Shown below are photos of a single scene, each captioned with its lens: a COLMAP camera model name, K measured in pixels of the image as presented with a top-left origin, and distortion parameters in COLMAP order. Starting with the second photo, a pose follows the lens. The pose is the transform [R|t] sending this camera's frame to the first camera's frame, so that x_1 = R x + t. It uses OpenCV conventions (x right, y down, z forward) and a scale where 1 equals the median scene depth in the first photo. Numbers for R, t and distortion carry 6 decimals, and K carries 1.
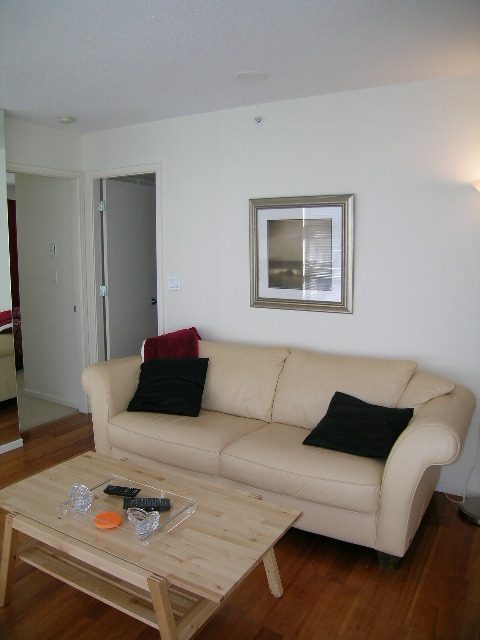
lens RADIAL K [[521.4, 0, 238.4], [0, 521.4, 317.8], [0, 0, 1]] dist [-0.142875, 0.101425]
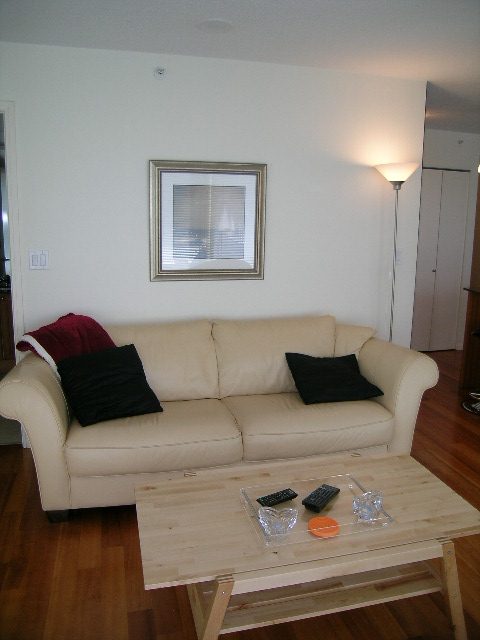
lens RADIAL K [[521.4, 0, 235.8], [0, 521.4, 319.1], [0, 0, 1]] dist [-0.142875, 0.101425]
pose [[0.698219, -0.124669, 0.704945, -0.568525], [0.083287, 0.992179, 0.092974, -0.030292], [-0.711023, -0.006203, 0.703141, 0.298131]]
